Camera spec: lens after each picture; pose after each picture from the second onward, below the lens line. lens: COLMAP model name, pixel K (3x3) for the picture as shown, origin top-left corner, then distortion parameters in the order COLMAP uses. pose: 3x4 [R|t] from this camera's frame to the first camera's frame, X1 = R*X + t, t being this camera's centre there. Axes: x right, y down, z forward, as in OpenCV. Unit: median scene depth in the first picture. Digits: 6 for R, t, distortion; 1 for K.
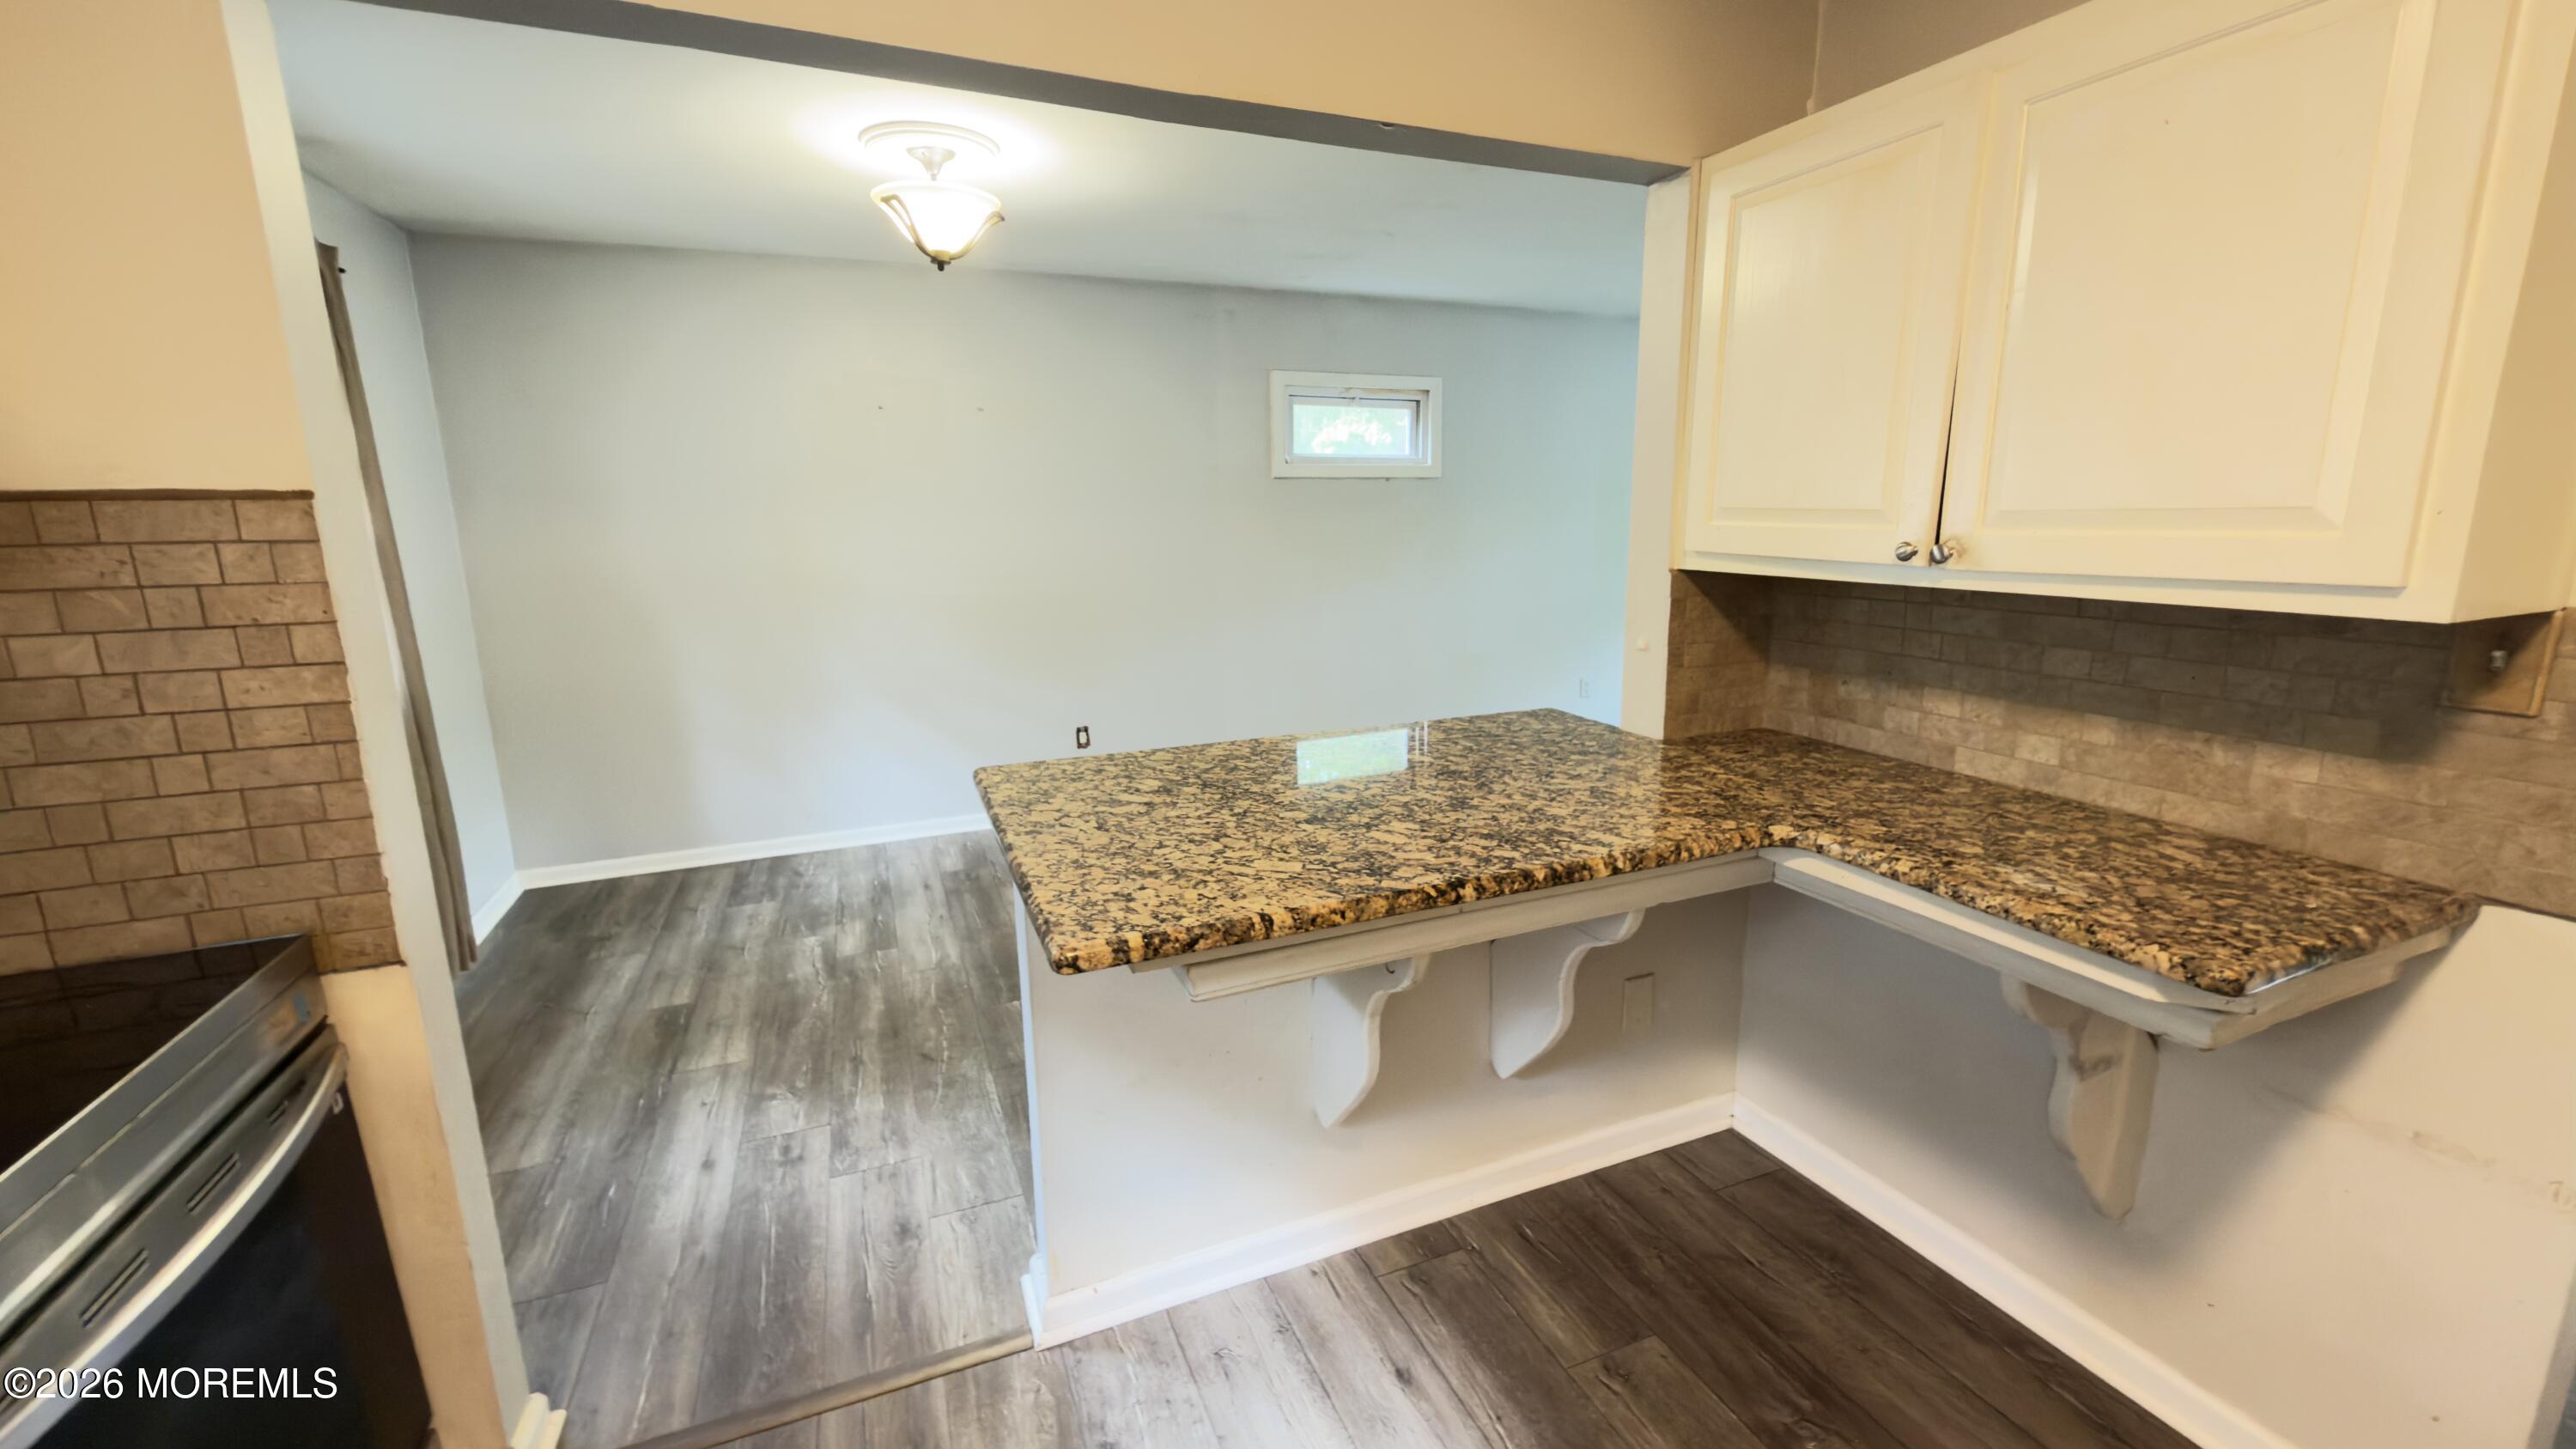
lens RADIAL K [[1027.3, 0, 1288.0], [0, 1027.3, 724.5], [0, 0, 1]] dist [-0.000678, 0.000241]
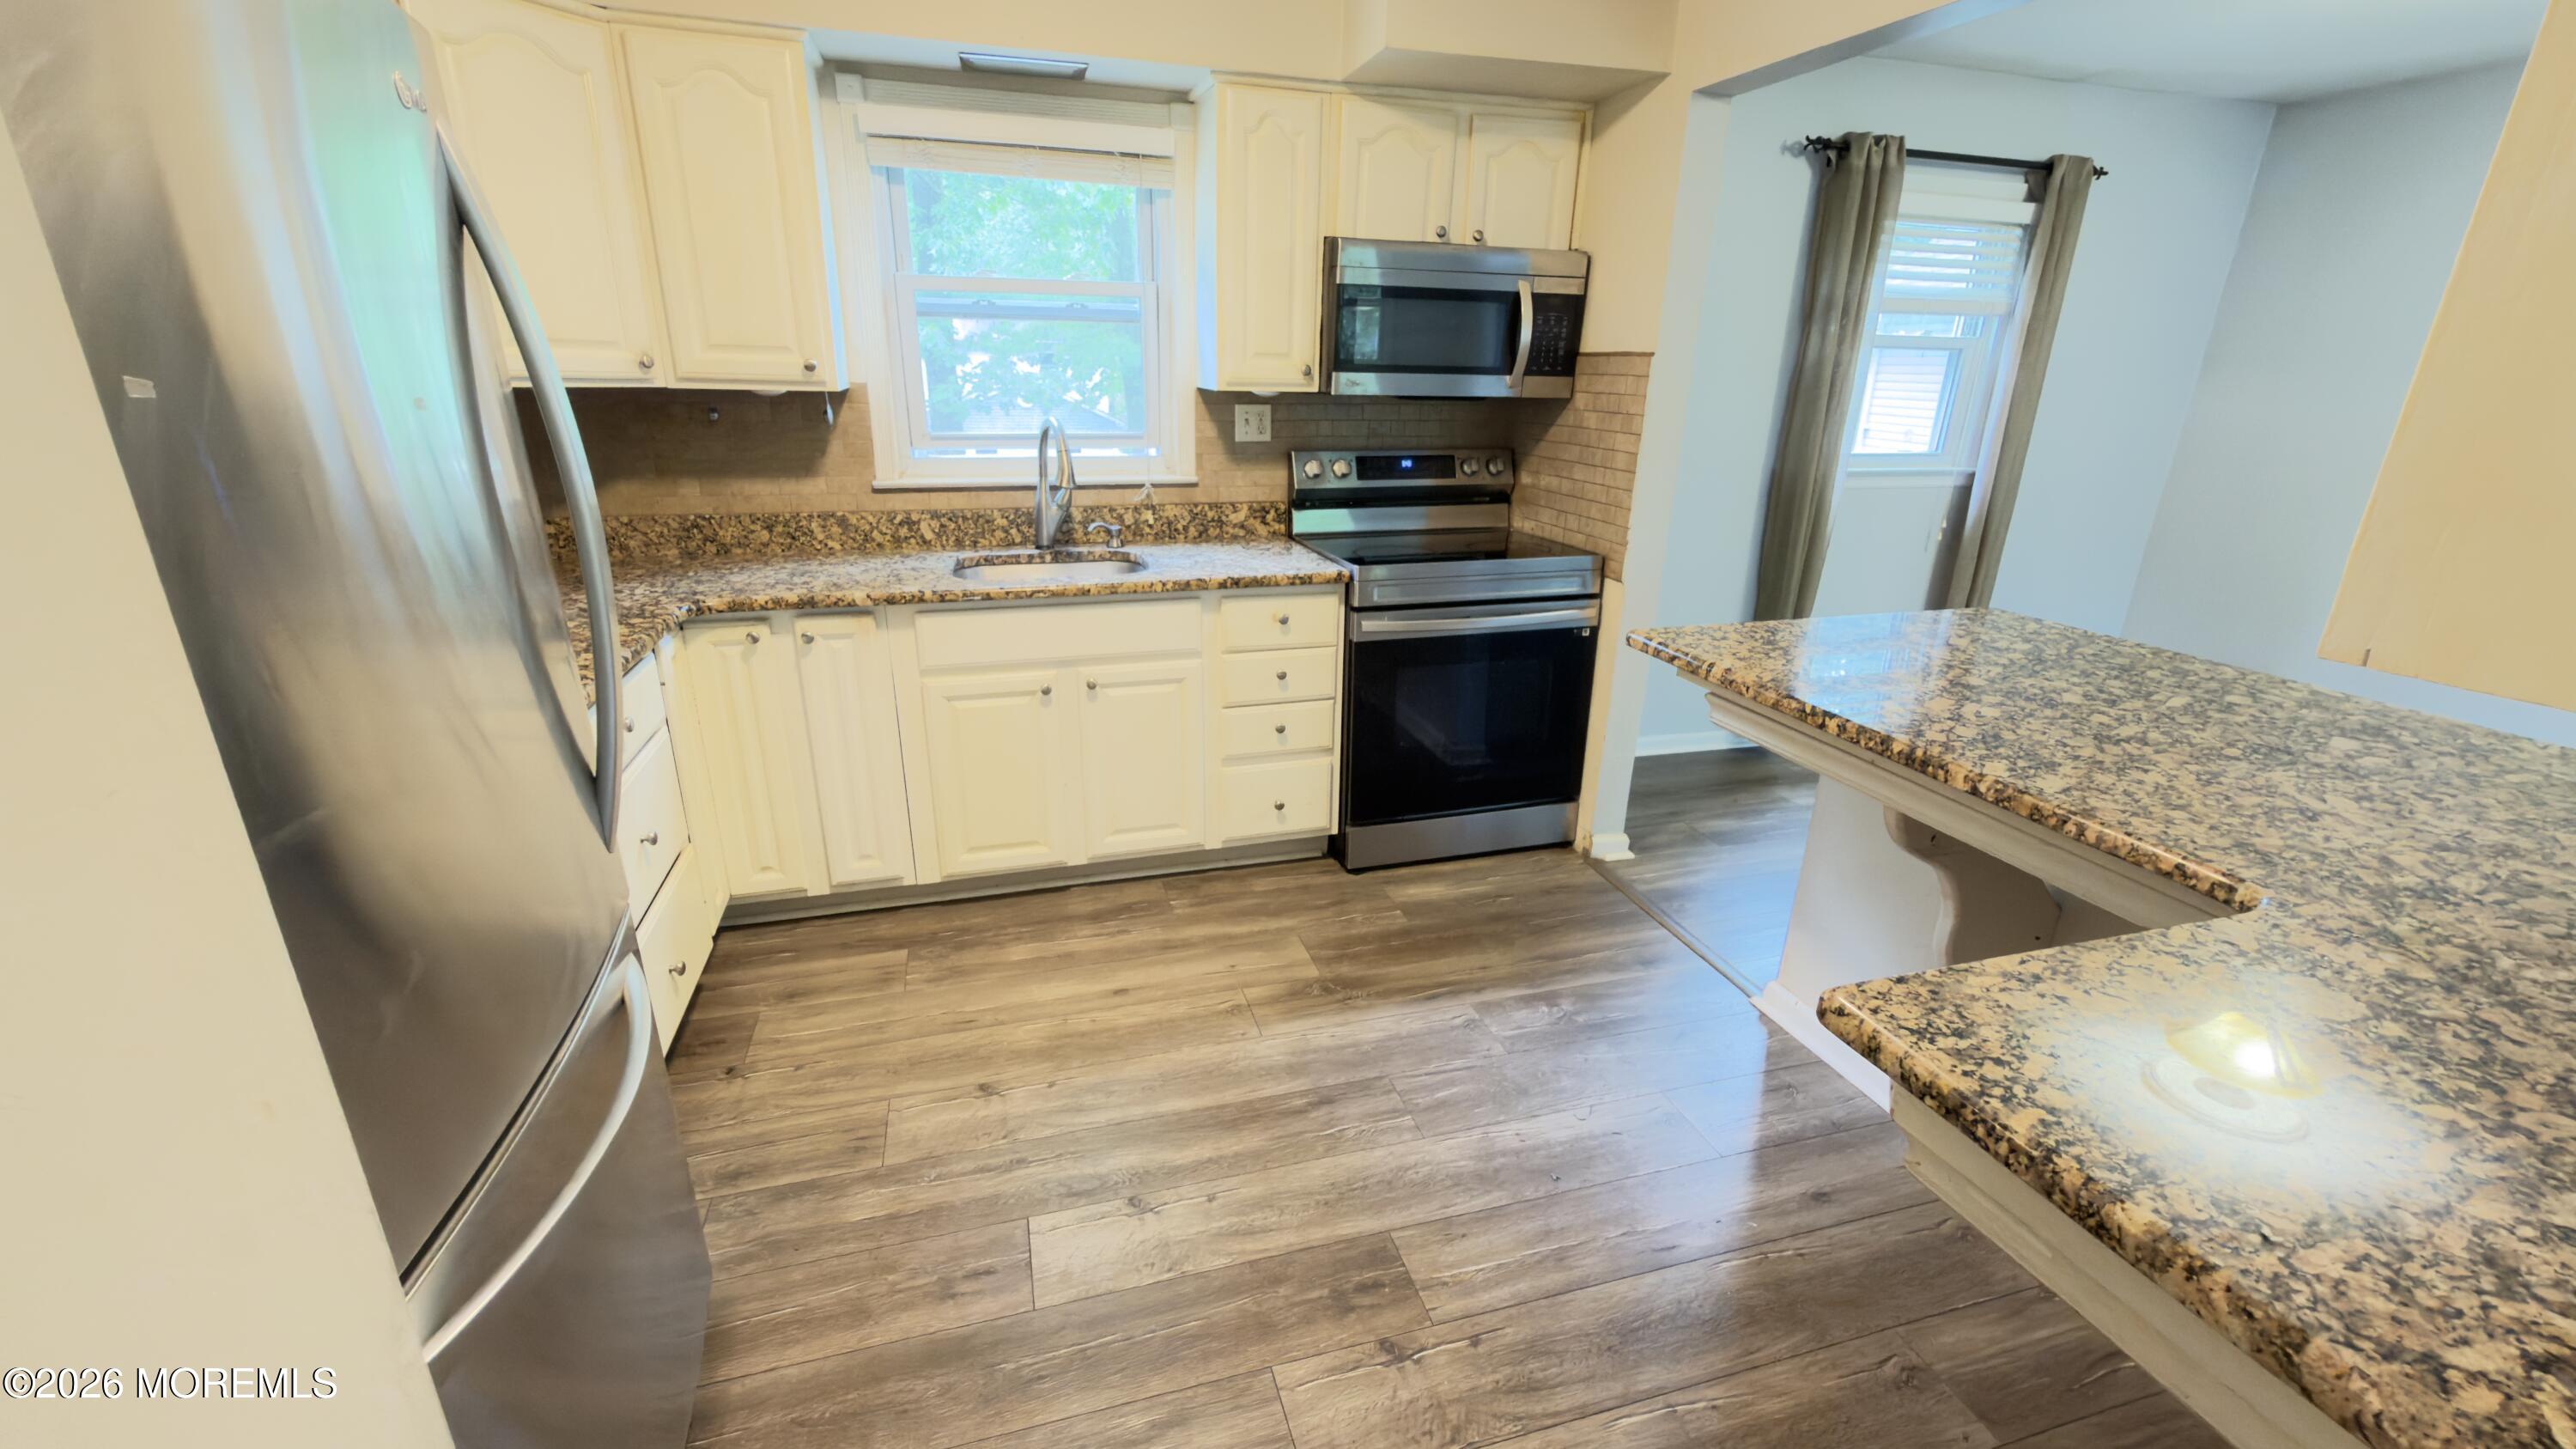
lens RADIAL K [[1027.3, 0, 1288.0], [0, 1027.3, 724.5], [0, 0, 1]] dist [-0.000678, 0.000241]
pose [[-0.107465, 0.341115, -0.933859, 1.083374], [-0.219434, 0.907996, 0.356919, -0.090687], [0.969691, 0.243277, -0.022726, 0.375970]]
